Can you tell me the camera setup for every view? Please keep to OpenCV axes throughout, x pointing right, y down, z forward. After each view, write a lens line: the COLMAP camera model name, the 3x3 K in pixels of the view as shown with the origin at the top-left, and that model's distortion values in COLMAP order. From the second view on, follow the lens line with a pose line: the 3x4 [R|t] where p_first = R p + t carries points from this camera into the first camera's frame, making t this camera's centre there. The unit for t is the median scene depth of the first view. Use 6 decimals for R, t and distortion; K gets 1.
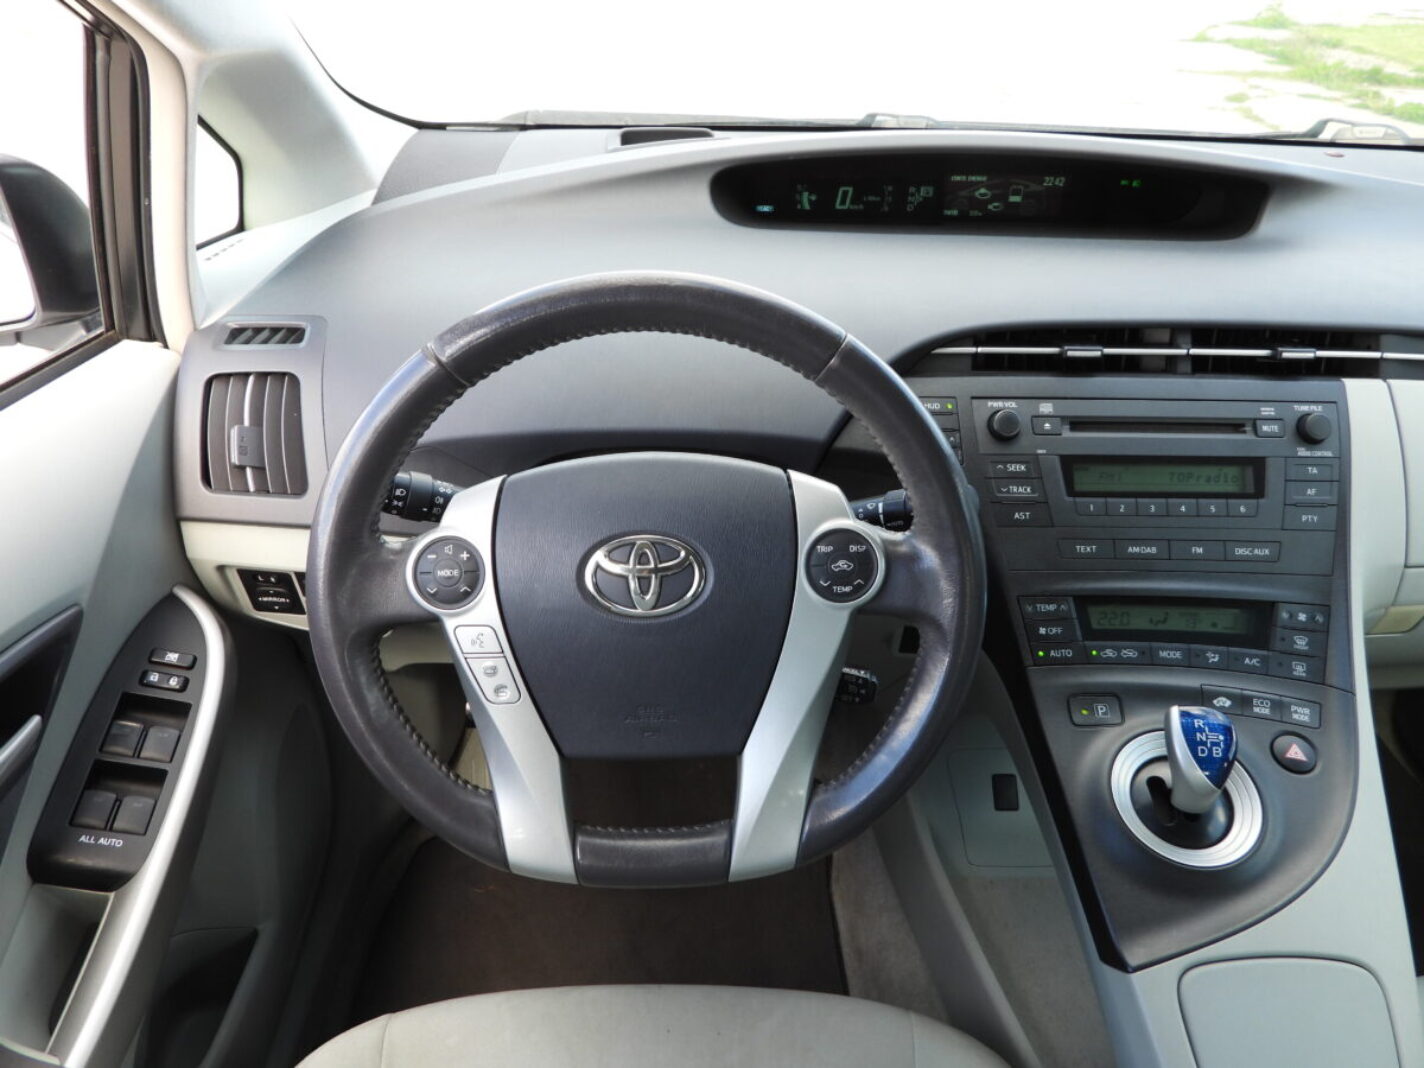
lens RADIAL K [[1021.4, 0, 706.1], [0, 1021.4, 533.7], [0, 0, 1]] dist [-0.013445, 0.002082]
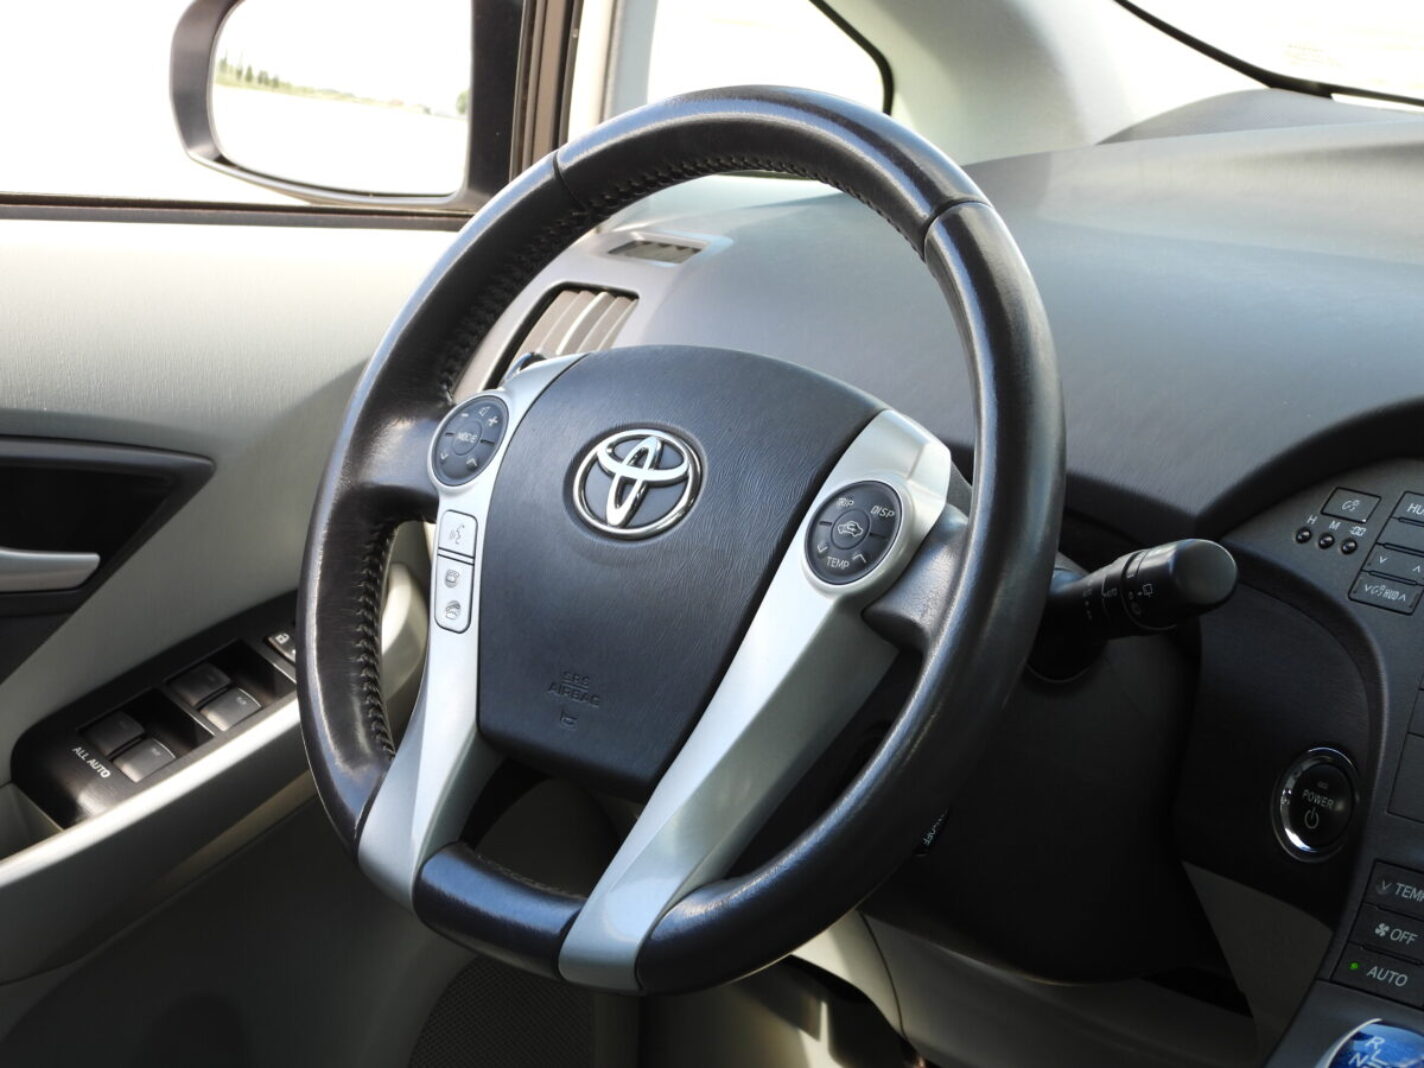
lens RADIAL K [[3399.3, 0, 710.2], [0, 3399.3, 530.0], [0, 0, 1]] dist [-0.071772, 0.000000]
pose [[0.675727, 0.183037, -0.714066, 1.218606], [-0.419186, 0.892226, -0.167975, 0.327063], [0.606363, 0.412832, 0.679628, -0.388121]]
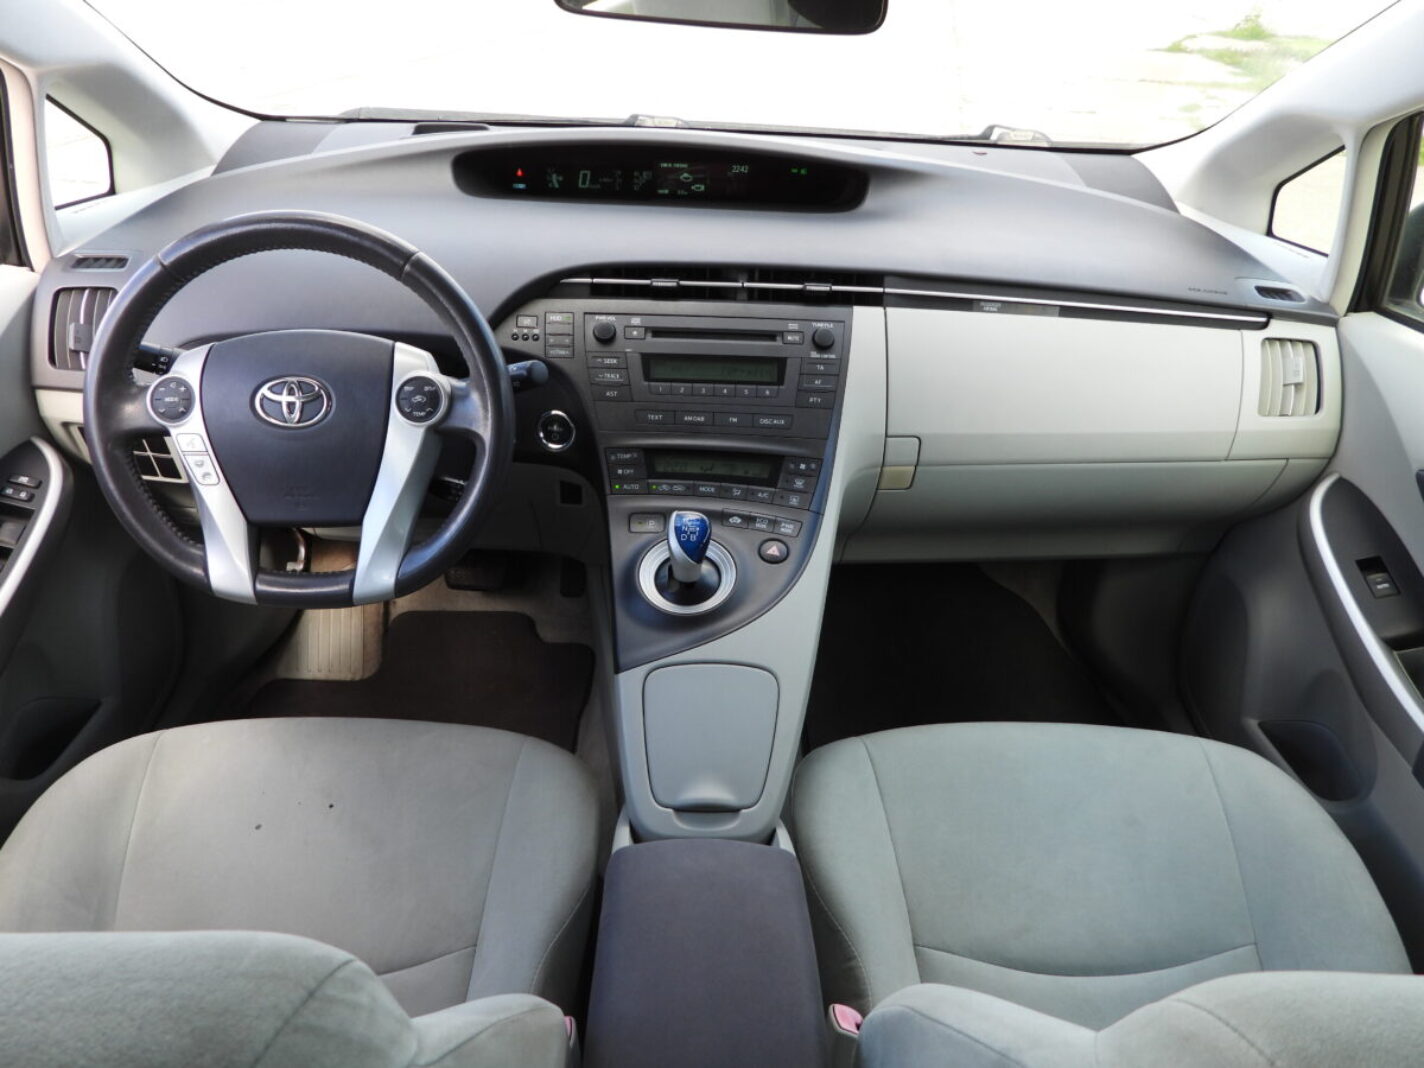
lens RADIAL K [[1021.4, 0, 709.8], [0, 1021.4, 530.6], [0, 0, 1]] dist [-0.013445, 0.002082]
pose [[0.999823, 0.018465, 0.003651, 0.442883], [-0.018461, 0.999829, -0.001098, 0.174089], [-0.003671, 0.001031, 0.999993, -0.445572]]
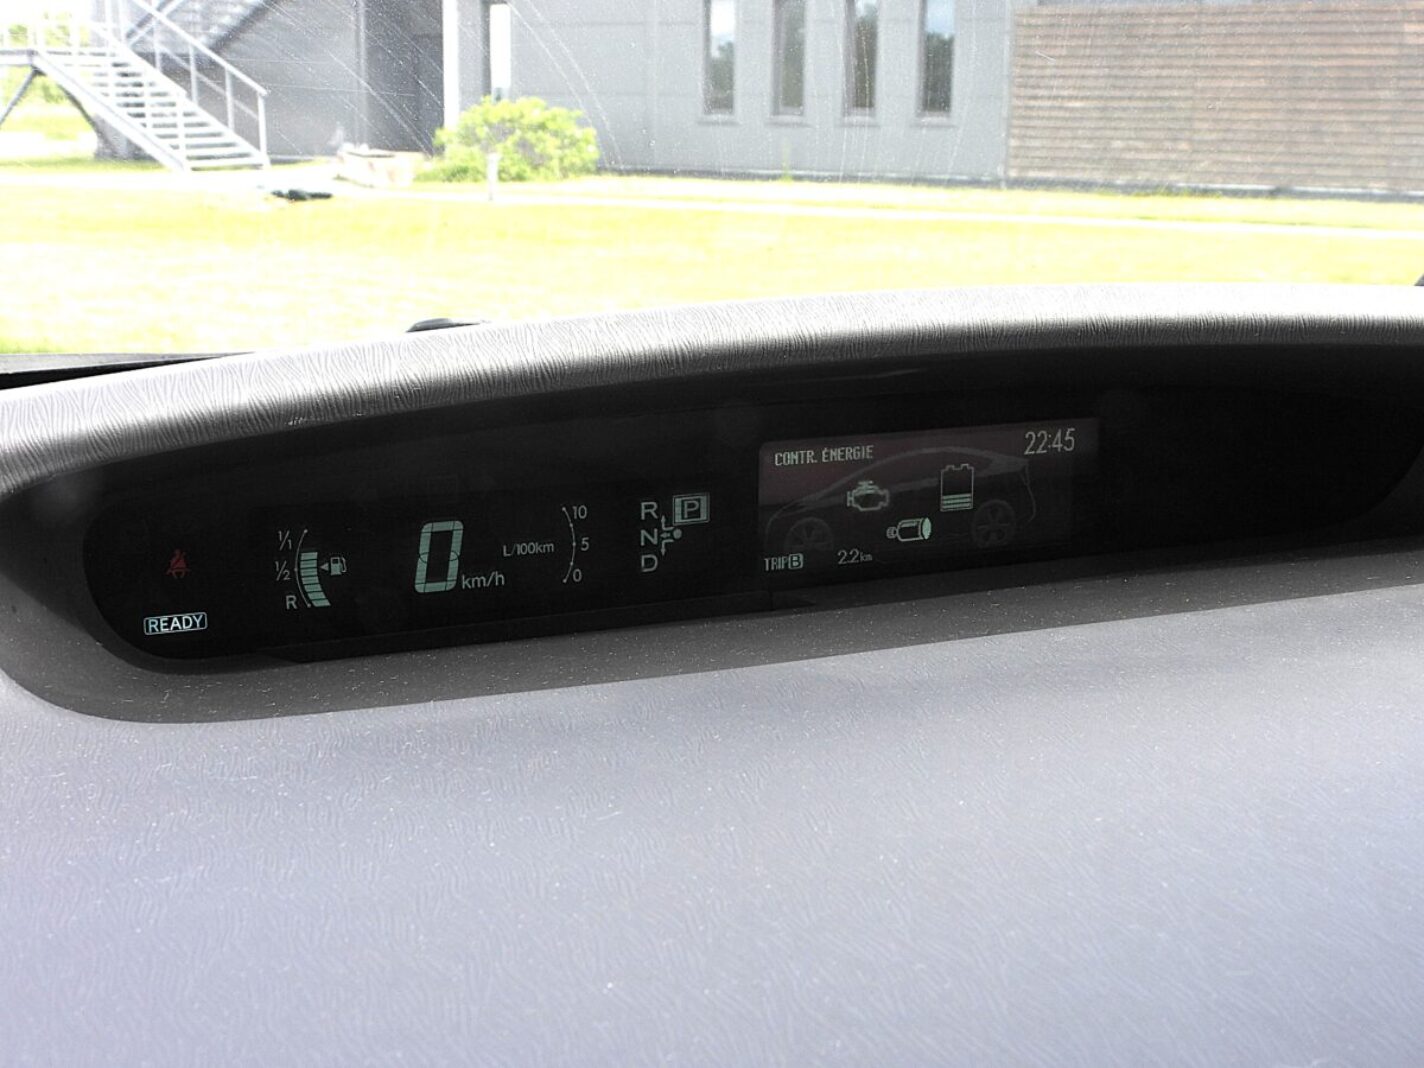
lens RADIAL K [[1976.2, 0, 711.5], [0, 1976.2, 532.2], [0, 0, 1]] dist [0.022151, 0.000000]
pose [[0.921076, -0.102205, 0.375731, -0.011505], [0.218782, 0.934061, -0.282248, -0.229894], [-0.322109, 0.342175, 0.882702, 0.683110]]
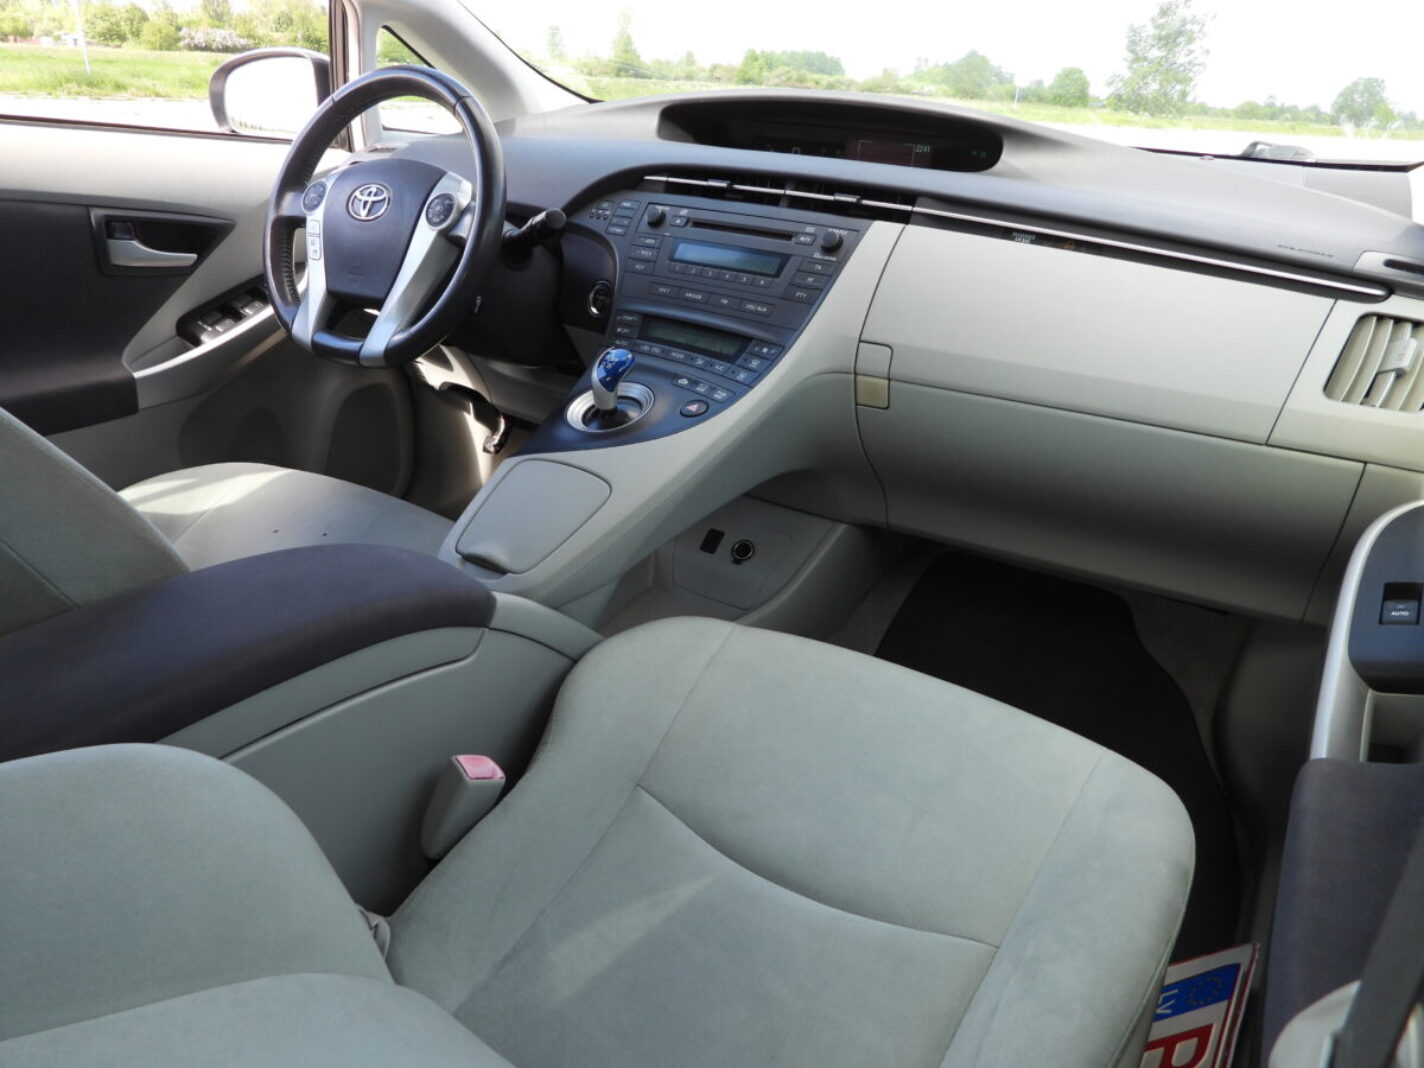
lens RADIAL K [[1021.4, 0, 711.1], [0, 1021.4, 530.6], [0, 0, 1]] dist [-0.013445, 0.002082]
pose [[0.830401, 0.246814, -0.499517, 1.305014], [-0.321058, 0.944690, -0.066952, 0.446213], [0.455364, 0.215971, 0.863713, -0.256288]]
